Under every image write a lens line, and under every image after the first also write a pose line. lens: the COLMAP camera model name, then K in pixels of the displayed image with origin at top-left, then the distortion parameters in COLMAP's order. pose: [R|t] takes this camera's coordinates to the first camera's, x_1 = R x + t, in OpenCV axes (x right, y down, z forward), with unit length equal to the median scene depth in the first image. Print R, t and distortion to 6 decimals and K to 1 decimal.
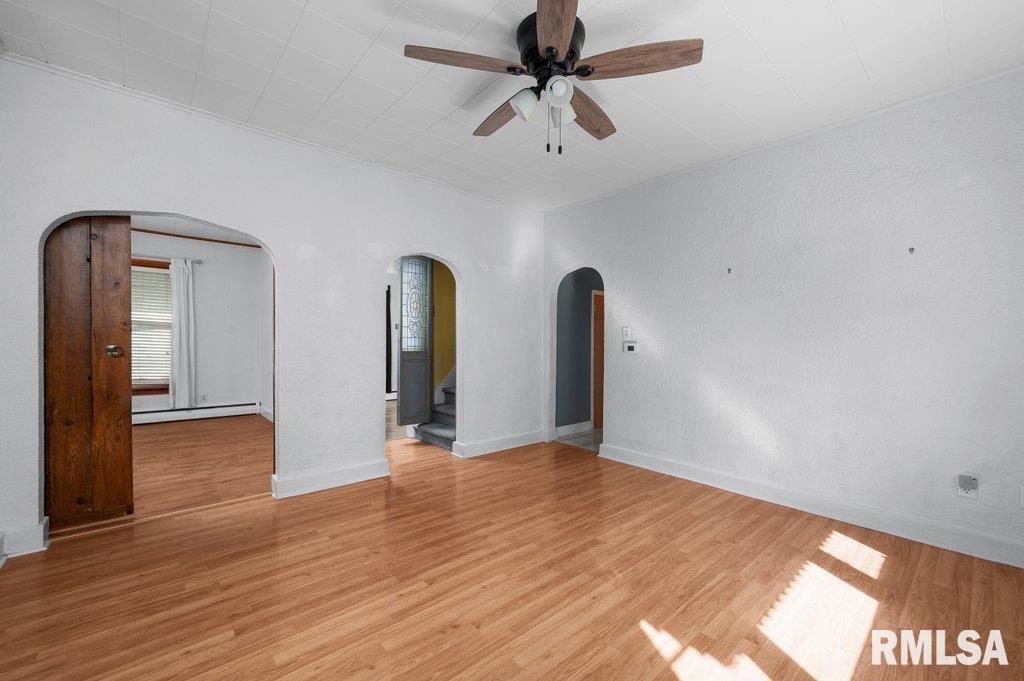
lens RADIAL K [[408.5, 0, 512.0], [0, 408.5, 340.5], [0, 0, 1]] dist [0.000850, 0.000027]
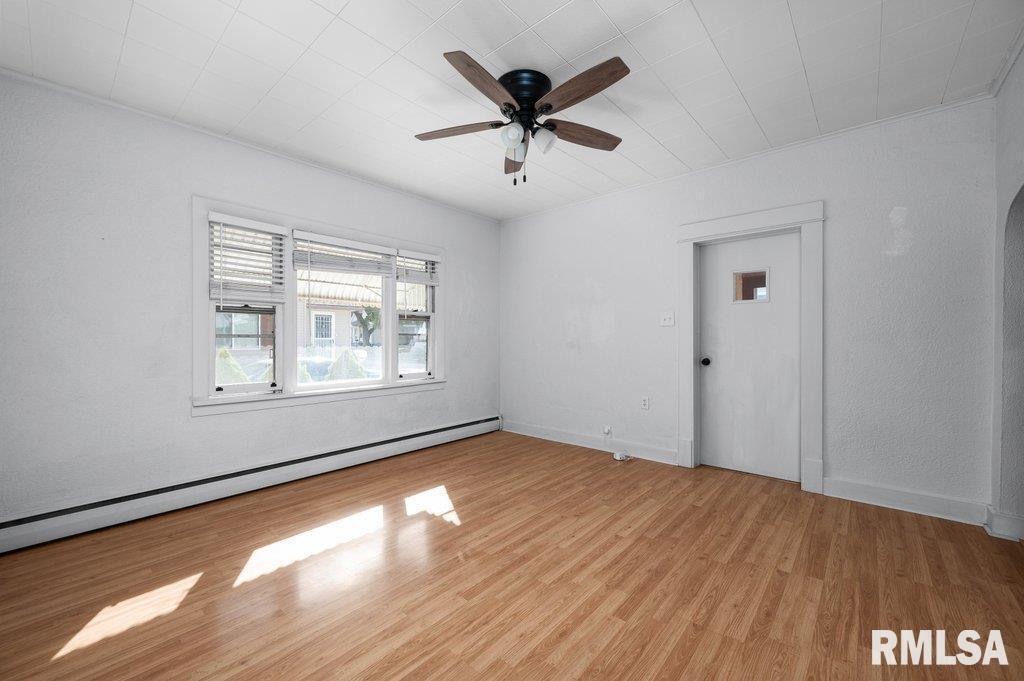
lens RADIAL K [[408.5, 0, 512.0], [0, 408.5, 340.5], [0, 0, 1]] dist [0.000850, 0.000027]
pose [[-0.991246, -0.002958, -0.131992, 0.234537], [-0.003089, 0.999995, 0.000791, 0.005659], [0.131989, 0.001192, -0.991250, 1.838265]]
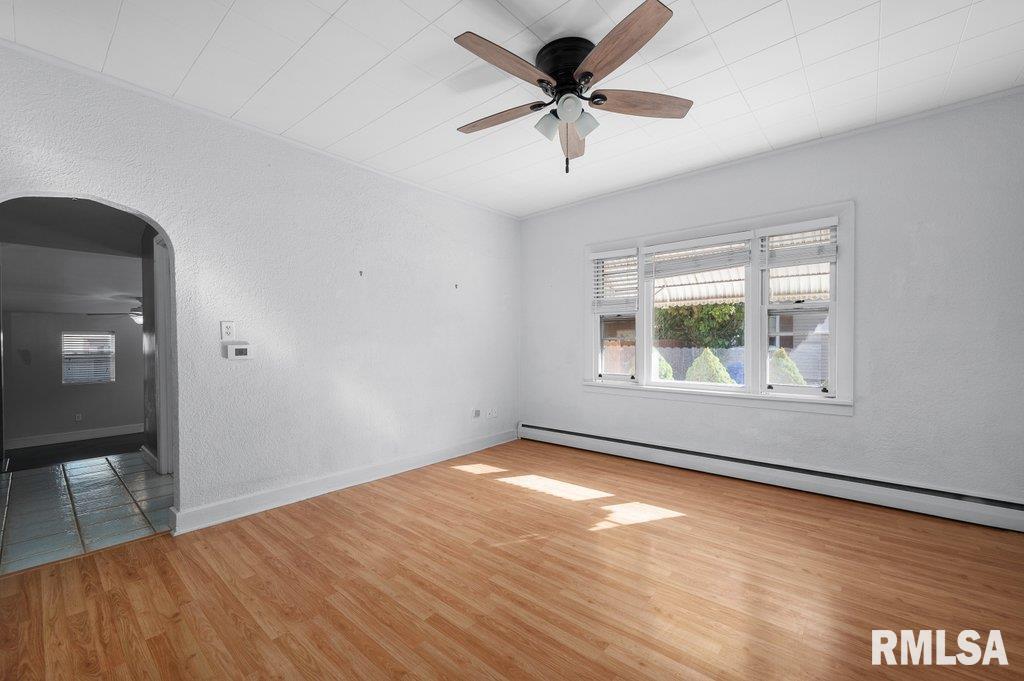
lens RADIAL K [[417.2, 0, 509.7], [0, 417.2, 342.2], [0, 0, 1]] dist [0.001013, 0.000104]
pose [[-0.137246, -0.007915, 0.990505, -0.828782], [0.001985, 0.999964, 0.008265, -0.004172], [-0.990535, 0.003101, -0.137226, 1.094890]]
